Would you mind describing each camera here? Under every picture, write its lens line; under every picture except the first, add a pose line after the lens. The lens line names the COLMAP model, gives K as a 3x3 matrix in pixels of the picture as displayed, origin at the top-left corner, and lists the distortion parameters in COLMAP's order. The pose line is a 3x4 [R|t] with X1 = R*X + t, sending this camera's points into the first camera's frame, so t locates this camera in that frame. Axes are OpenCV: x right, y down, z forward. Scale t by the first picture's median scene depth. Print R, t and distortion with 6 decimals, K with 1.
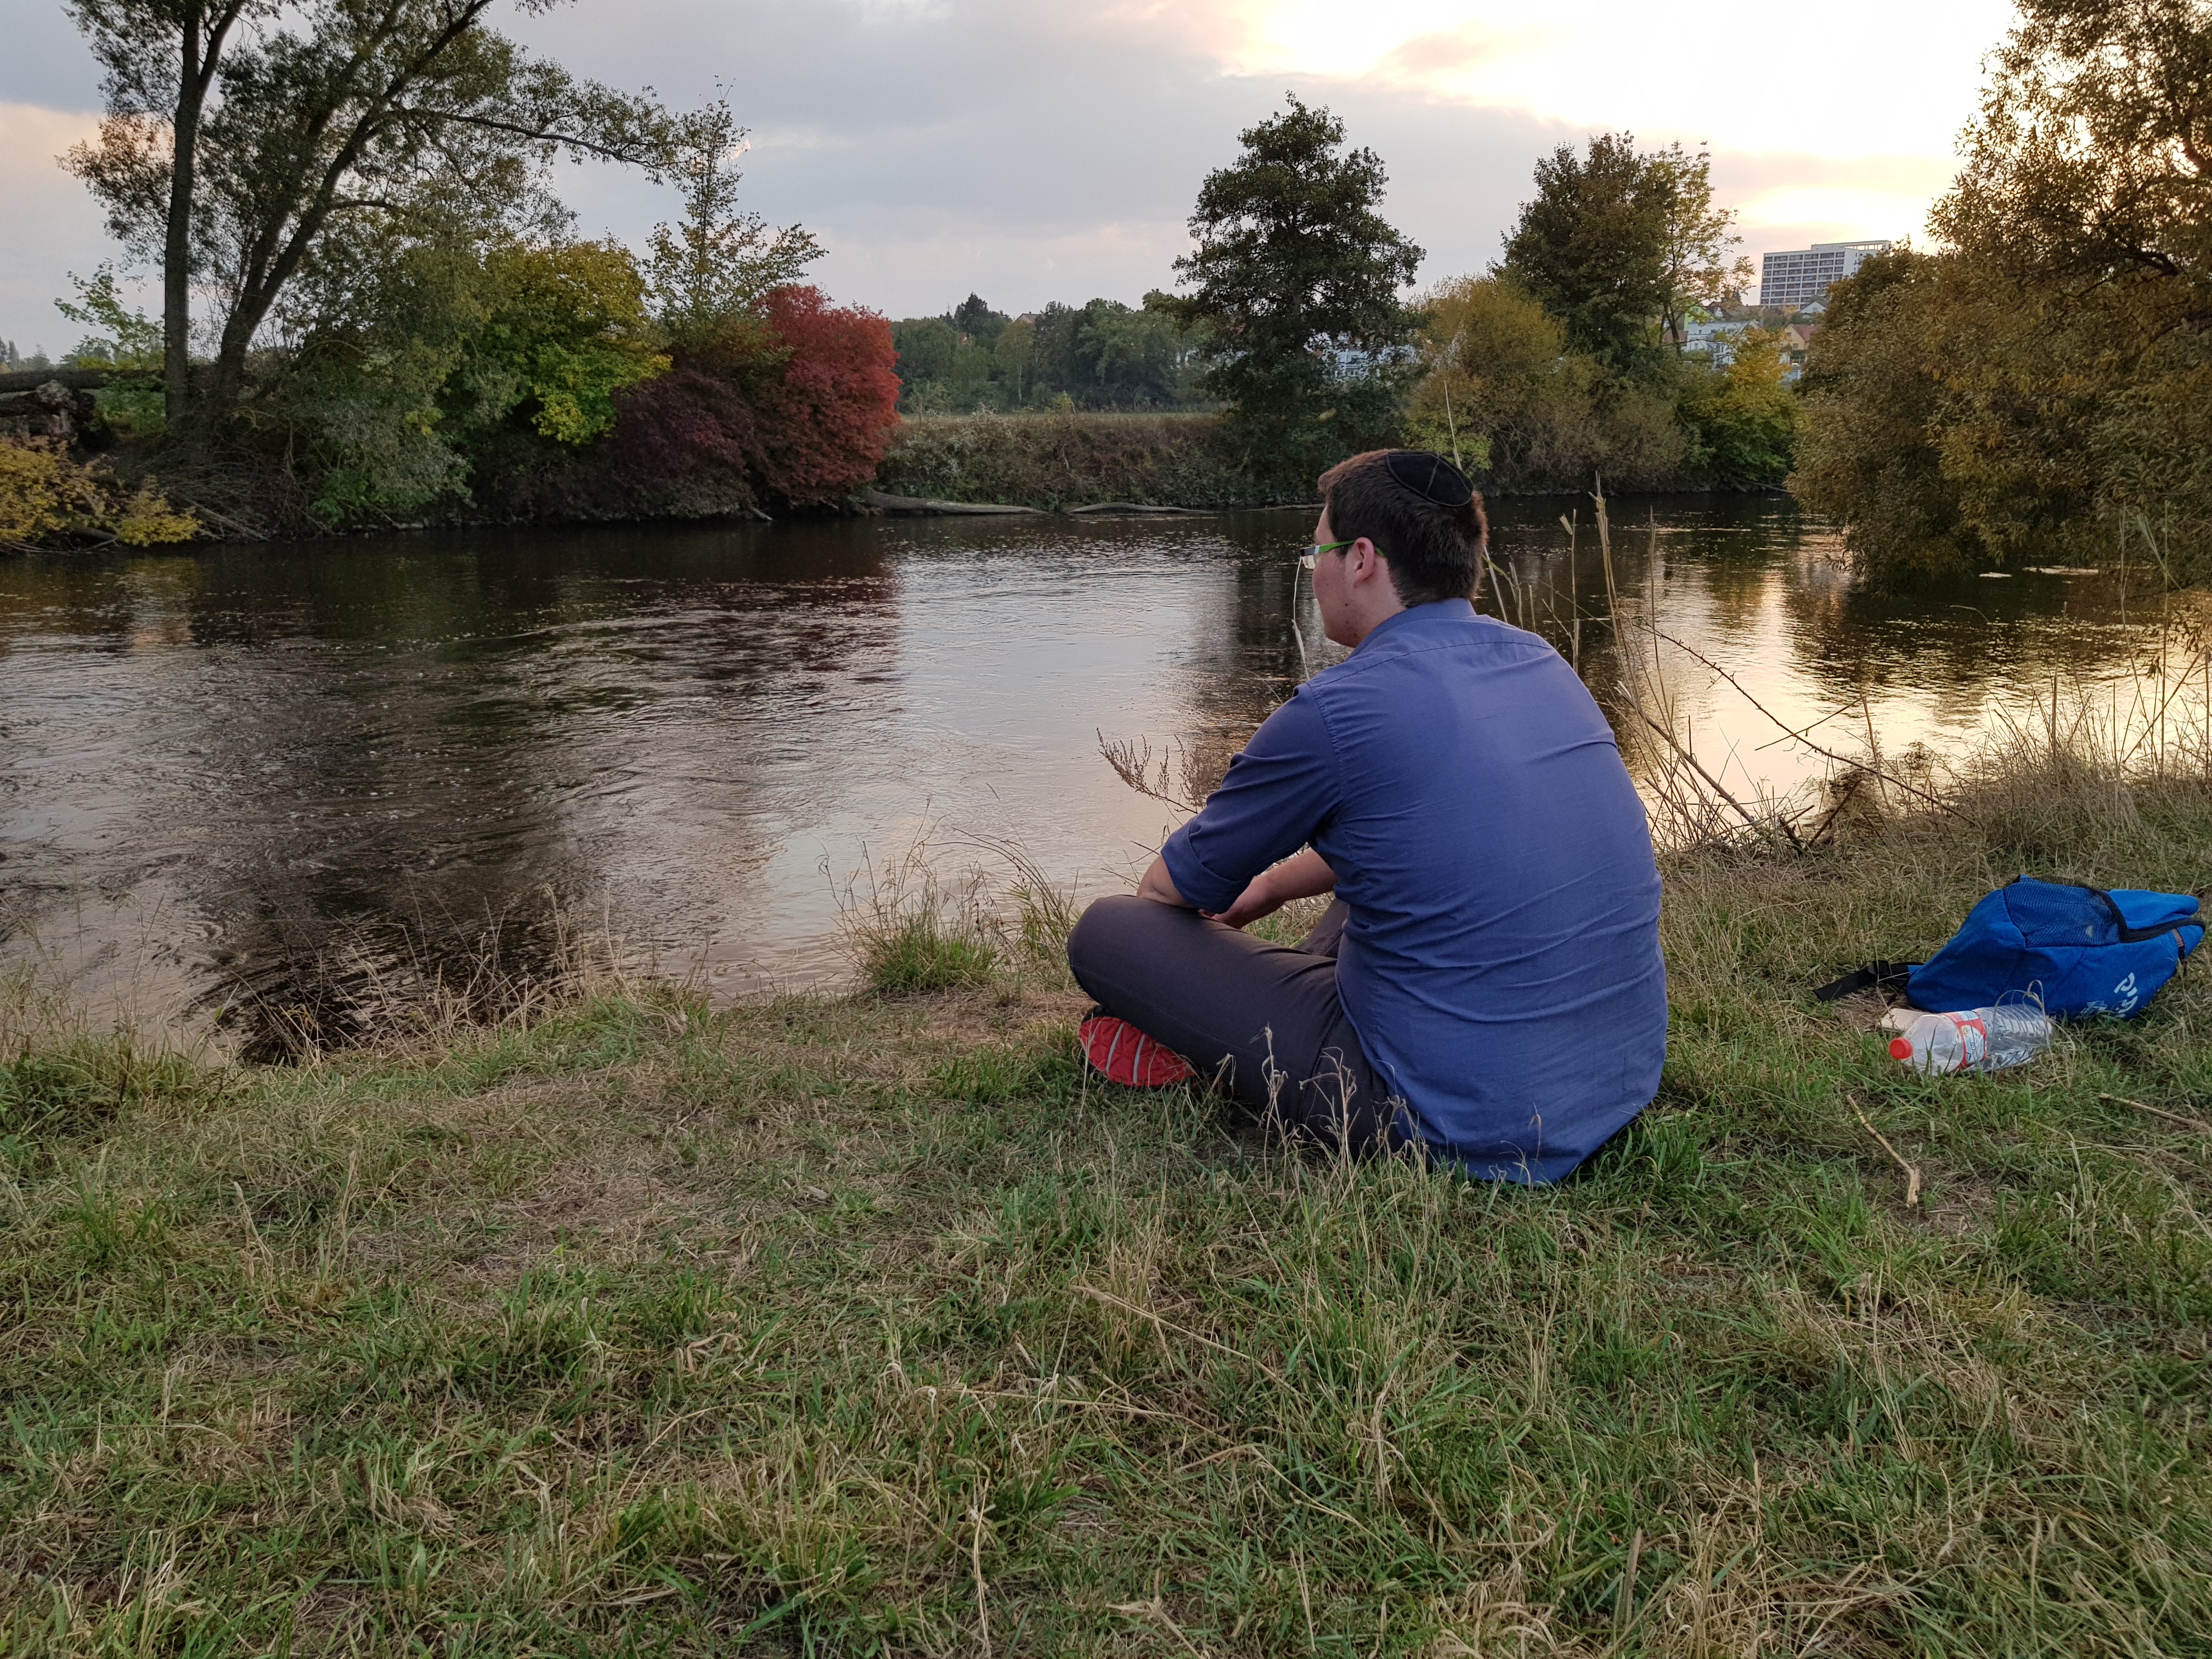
lens RADIAL K [[1741.9, 0, 1119.0], [0, 1741.9, 814.1], [0, 0, 1]] dist [0.062929, -0.090774]
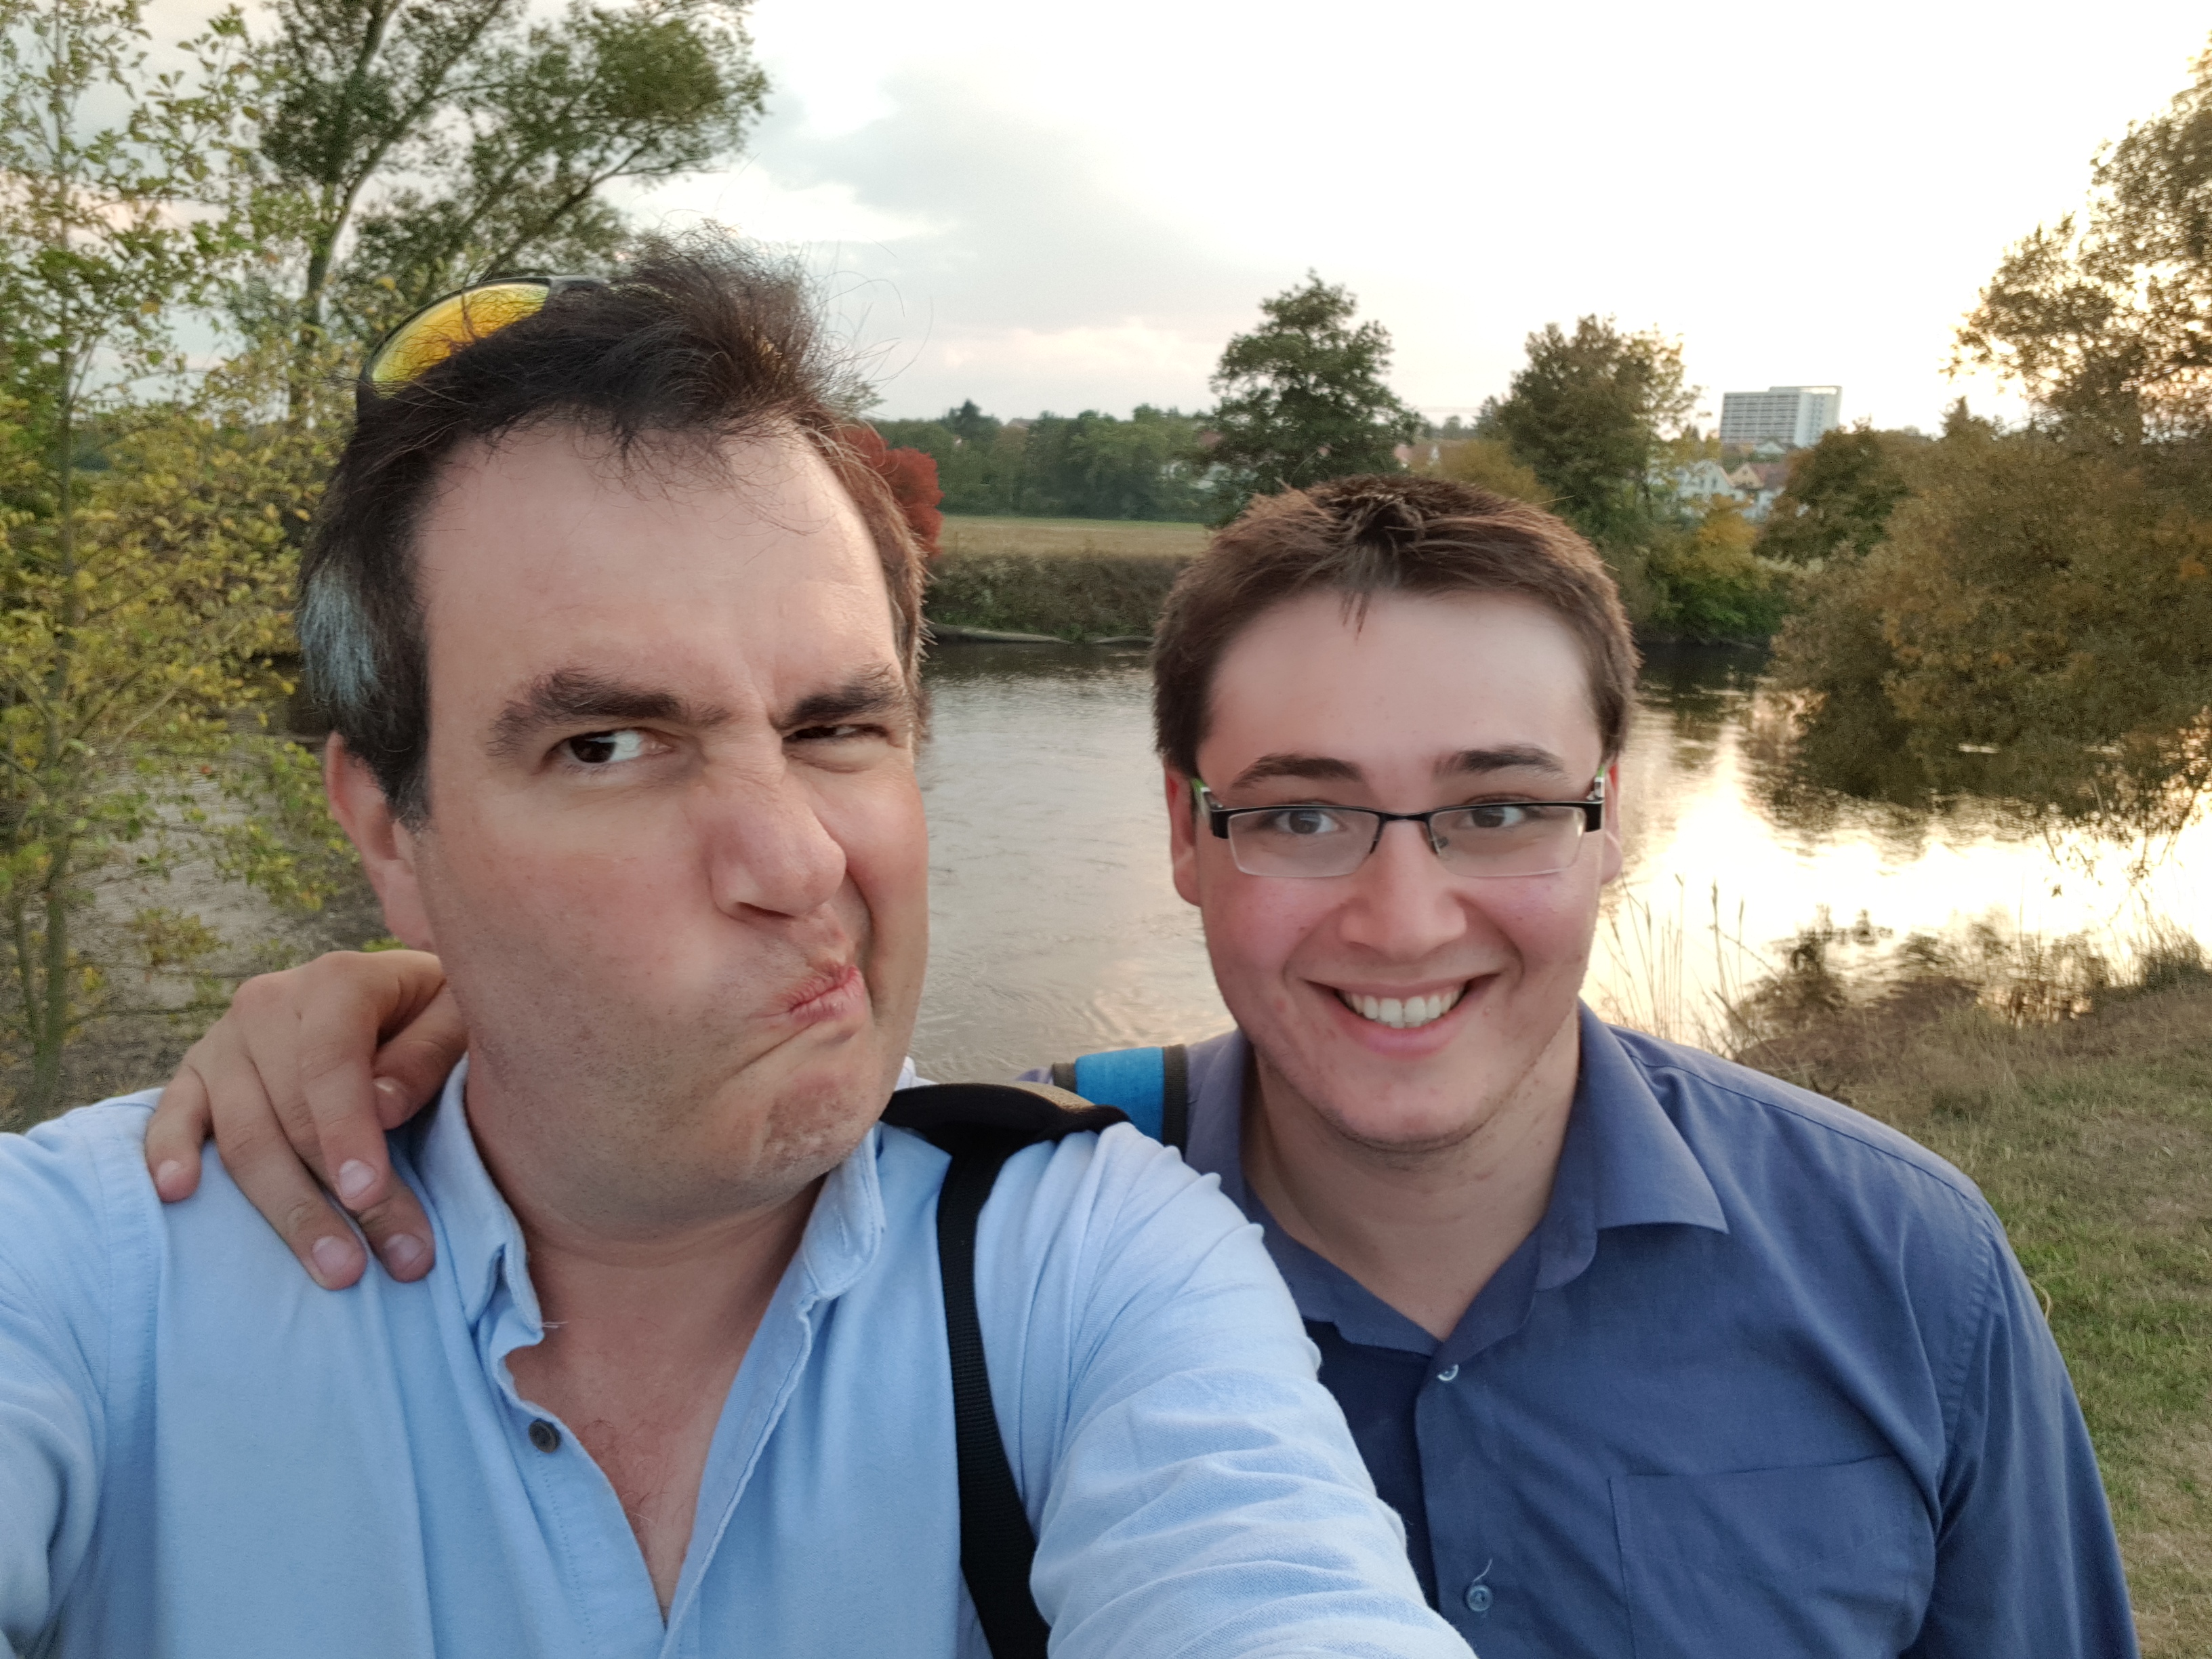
lens RADIAL K [[1774.0, 0, 1088.1], [0, 1774.0, 863.5], [0, 0, 1]] dist [0.050598, -0.063365]
pose [[0.998974, 0.037985, 0.024671, -0.078540], [-0.037699, 0.999218, -0.011956, -0.033296], [-0.025106, 0.011014, 0.999624, -0.150635]]
